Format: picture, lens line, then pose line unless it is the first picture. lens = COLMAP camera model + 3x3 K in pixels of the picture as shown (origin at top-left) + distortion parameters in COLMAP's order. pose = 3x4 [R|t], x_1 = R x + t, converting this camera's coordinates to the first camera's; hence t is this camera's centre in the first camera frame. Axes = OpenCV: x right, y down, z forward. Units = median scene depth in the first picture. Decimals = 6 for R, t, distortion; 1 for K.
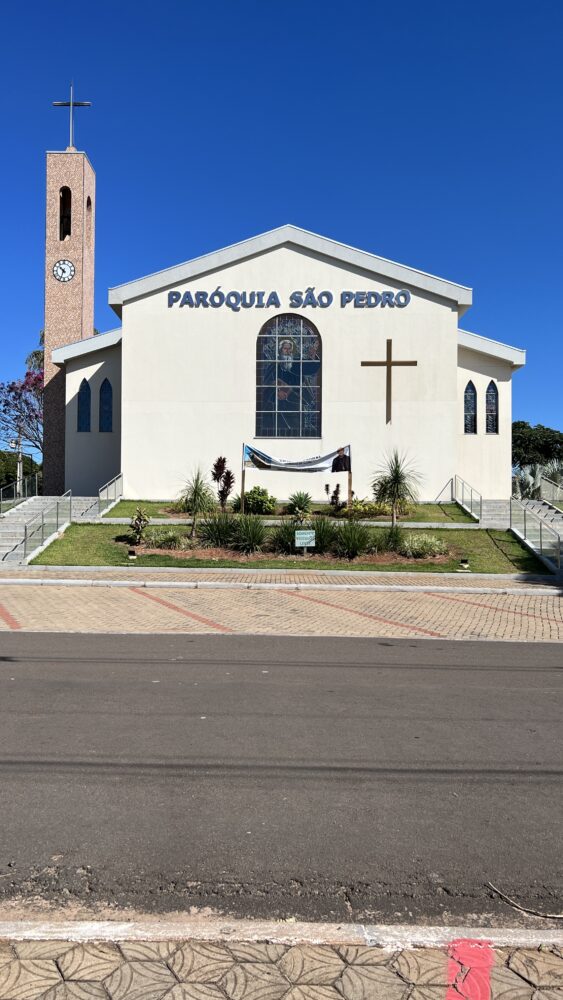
lens RADIAL K [[758.7, 0, 279.2], [0, 758.7, 498.2], [0, 0, 1]] dist [0.045527, -0.047640]
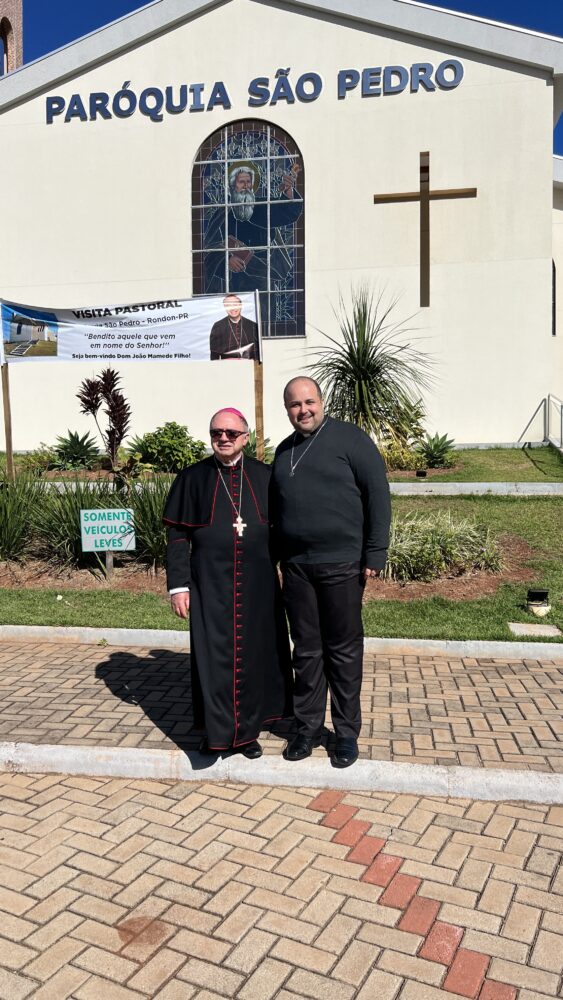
lens RADIAL K [[758.7, 0, 284.2], [0, 758.7, 503.4], [0, 0, 1]] dist [0.045527, -0.047640]
pose [[0.990683, -0.011766, -0.135679, 0.115067], [0.019478, 0.998260, 0.055655, 0.013481], [0.134788, -0.057779, 0.989188, 0.420872]]
